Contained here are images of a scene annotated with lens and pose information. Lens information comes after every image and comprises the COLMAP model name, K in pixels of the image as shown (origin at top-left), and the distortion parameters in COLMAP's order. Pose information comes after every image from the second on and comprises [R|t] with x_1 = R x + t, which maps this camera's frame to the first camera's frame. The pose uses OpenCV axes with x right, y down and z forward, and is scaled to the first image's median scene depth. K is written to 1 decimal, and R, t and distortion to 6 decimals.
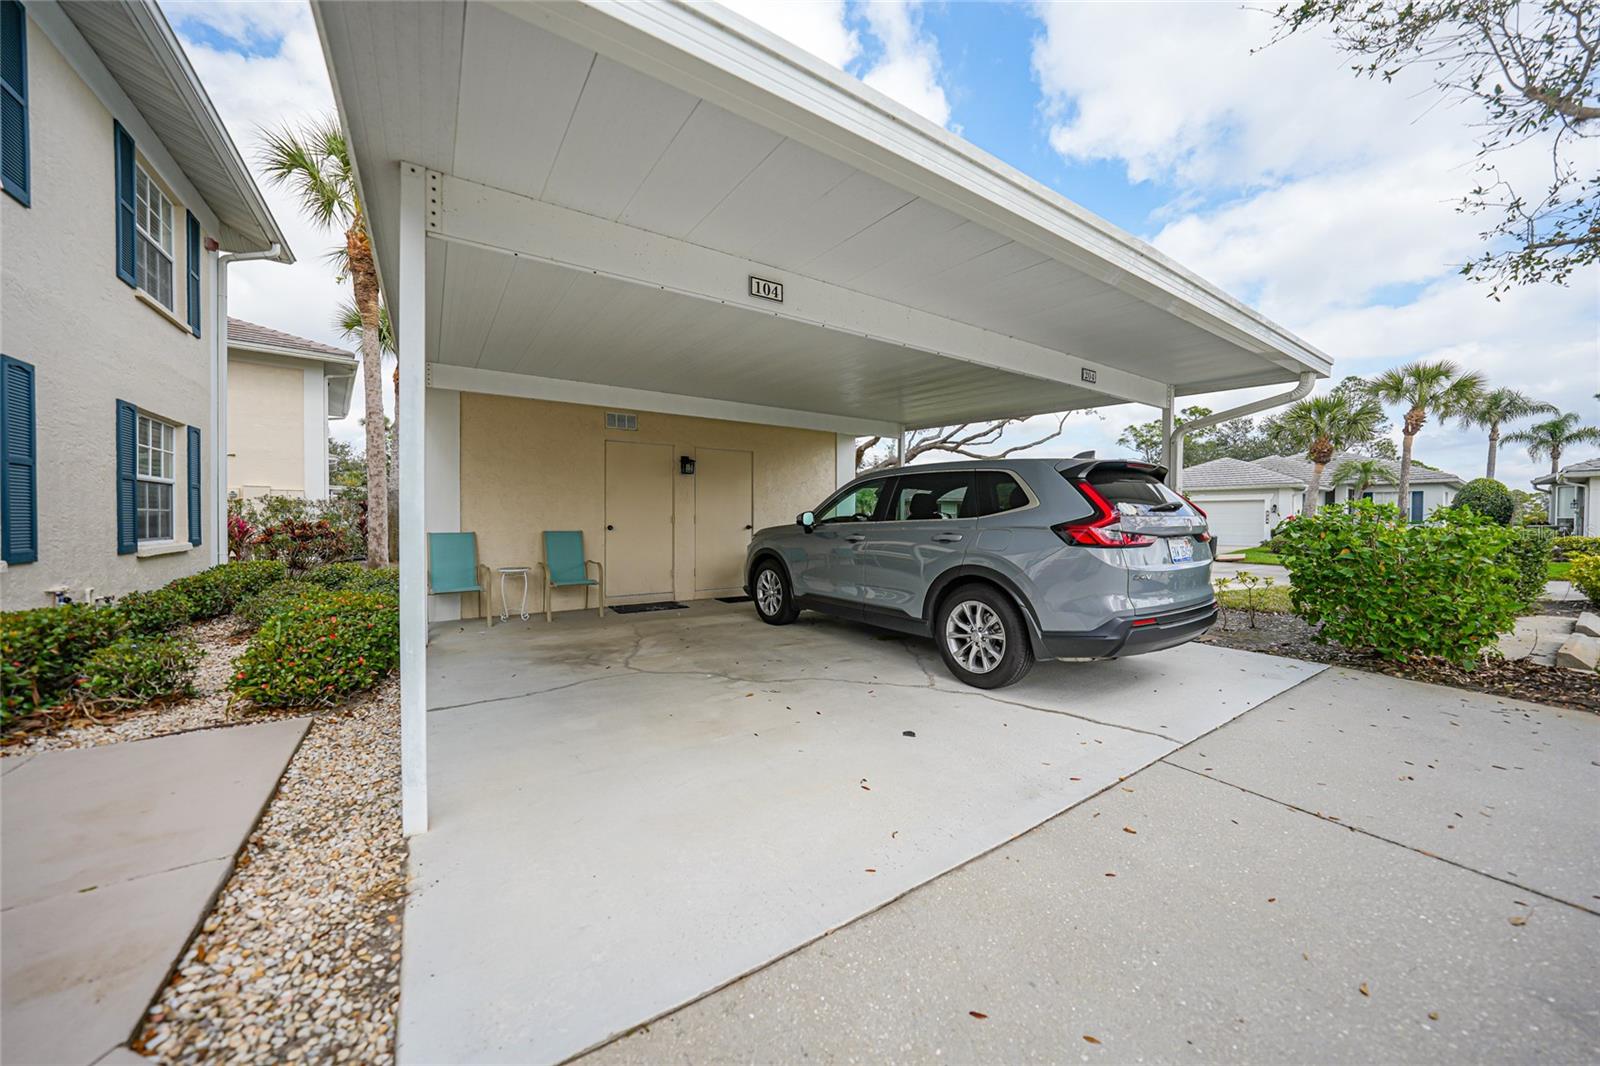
lens RADIAL K [[564.8, 0, 800.9], [0, 564.8, 527.7], [0, 0, 1]] dist [-0.006516, 0.000743]
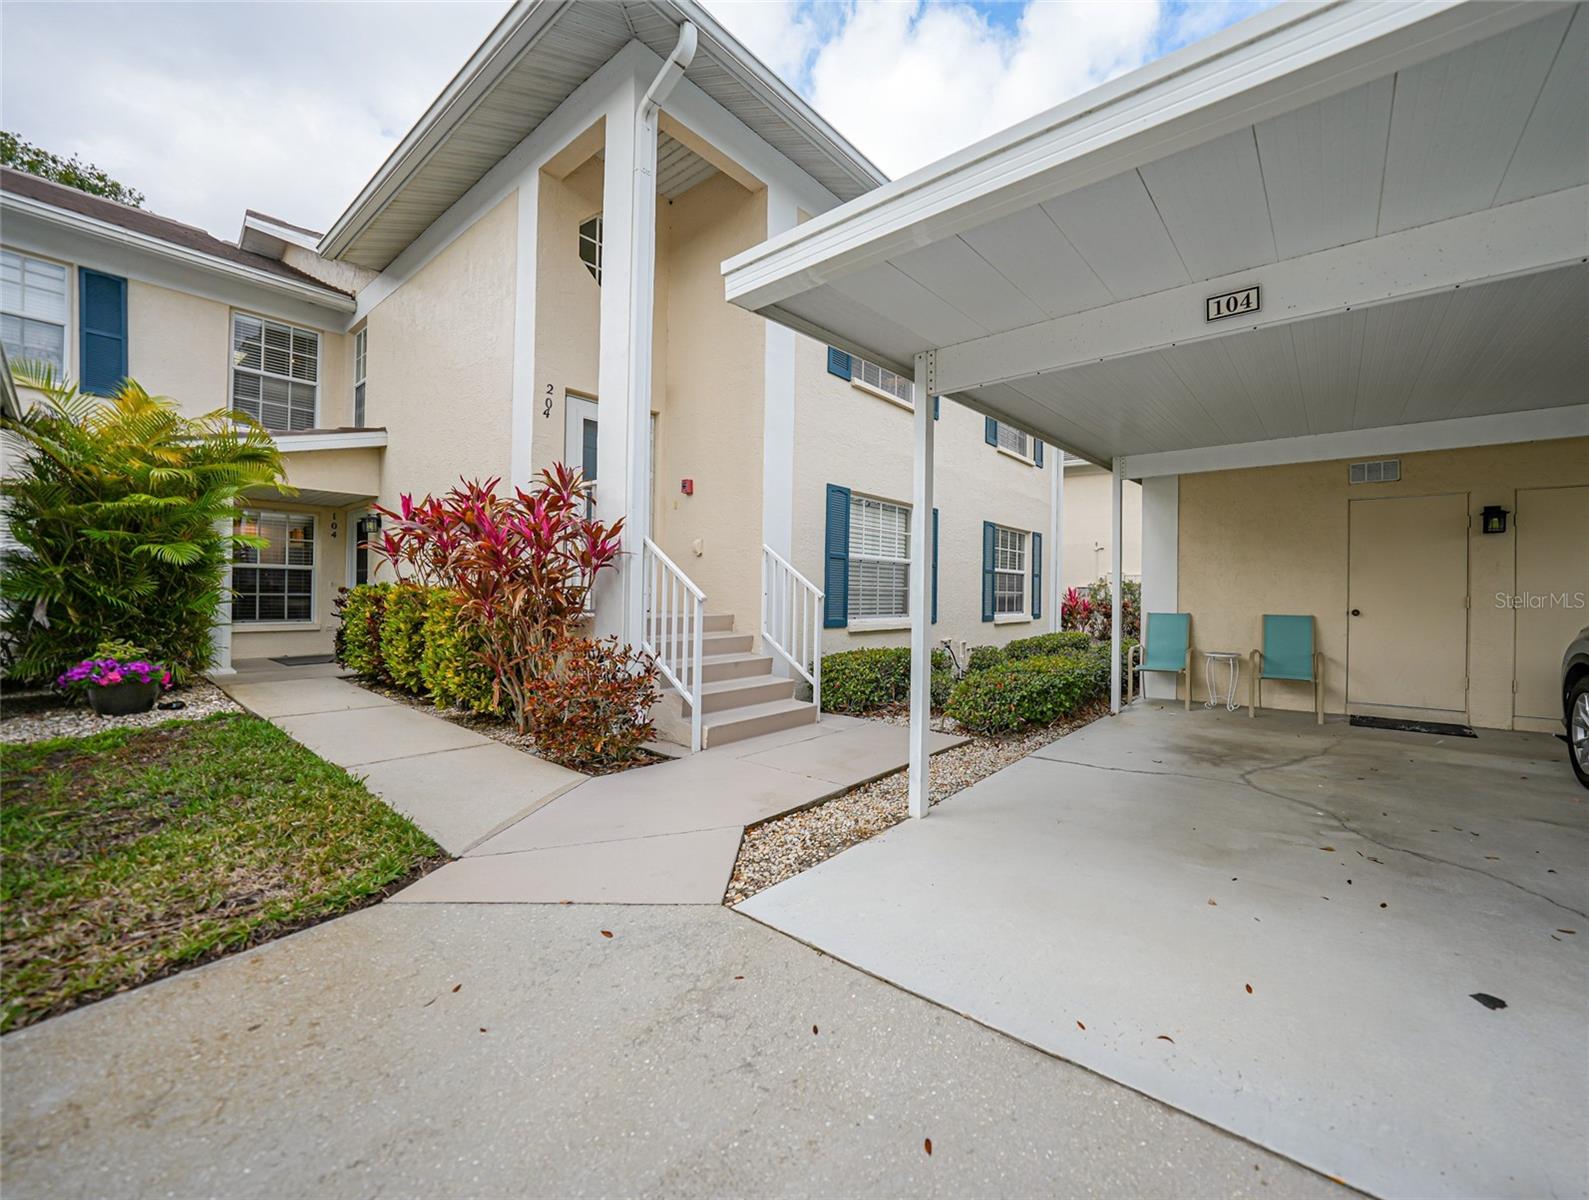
lens RADIAL K [[551.3, 0, 809.9], [0, 551.3, 596.4], [0, 0, 1]] dist [-0.013742, 0.000081]
pose [[0.348295, 0.001791, -0.937383, 0.300239], [-0.022612, 0.999723, -0.006491, -0.001293], [0.937112, 0.023457, 0.348239, 0.138549]]
